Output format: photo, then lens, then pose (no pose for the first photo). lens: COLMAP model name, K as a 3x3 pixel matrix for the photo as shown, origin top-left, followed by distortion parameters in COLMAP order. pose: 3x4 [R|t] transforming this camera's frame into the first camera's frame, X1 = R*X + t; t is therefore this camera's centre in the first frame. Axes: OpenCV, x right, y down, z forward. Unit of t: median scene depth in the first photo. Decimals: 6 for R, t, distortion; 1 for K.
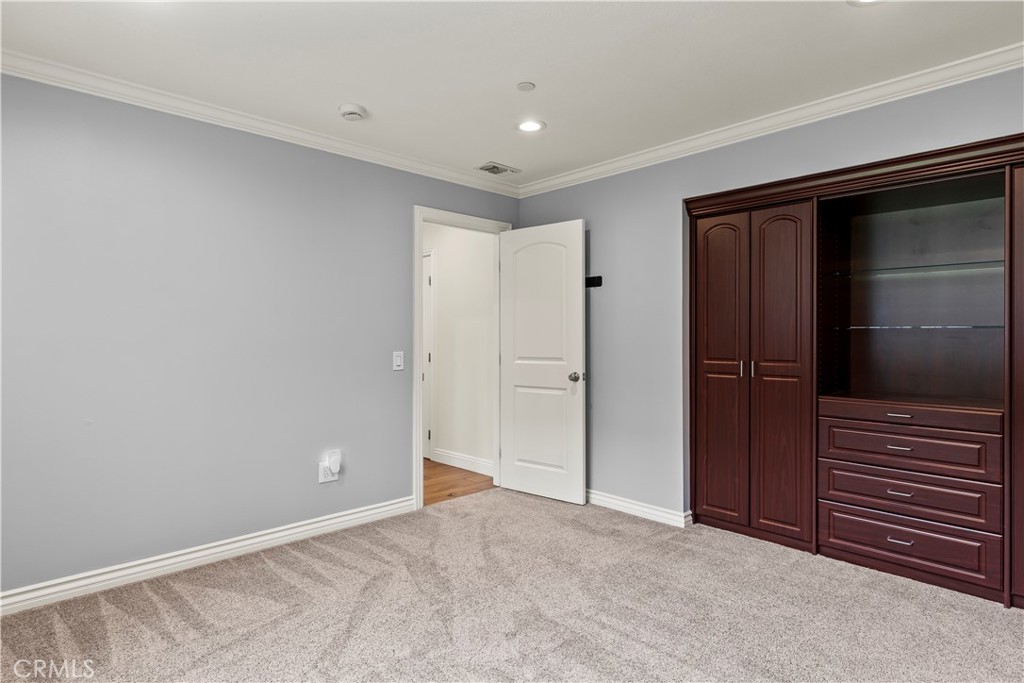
lens RADIAL K [[546.7, 0, 509.4], [0, 546.7, 337.7], [0, 0, 1]] dist [0.003461, 0.000430]
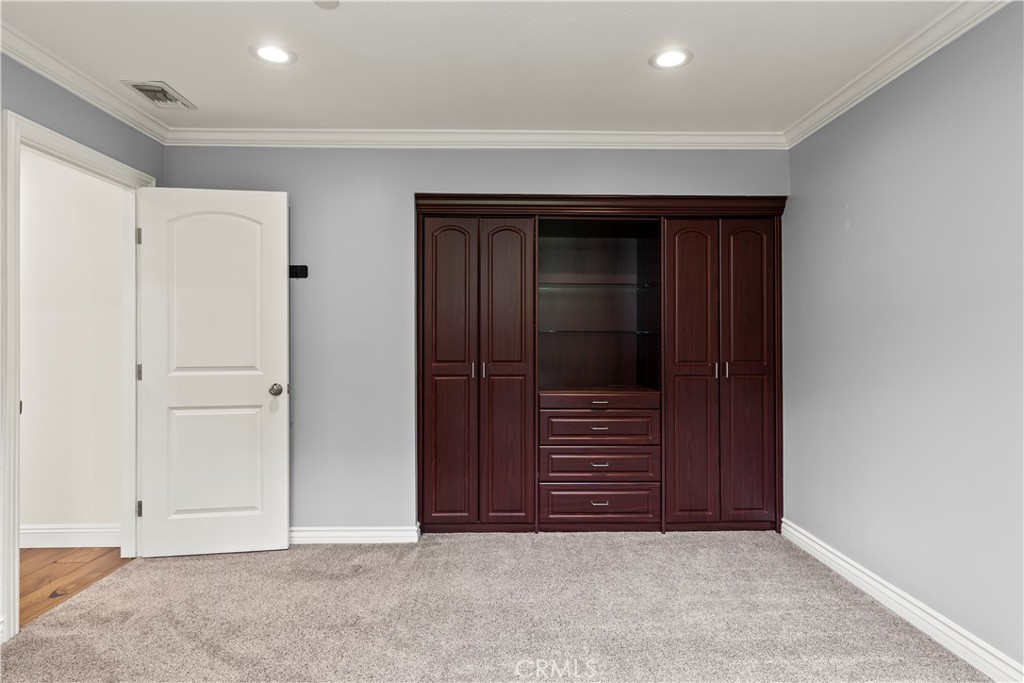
lens RADIAL K [[546.7, 0, 509.4], [0, 546.7, 337.7], [0, 0, 1]] dist [0.003461, 0.000430]
pose [[0.674545, 0.003107, 0.738227, -0.273907], [0.001230, 0.999985, -0.005333, 0.001307], [-0.738233, 0.004505, 0.674531, 0.249961]]
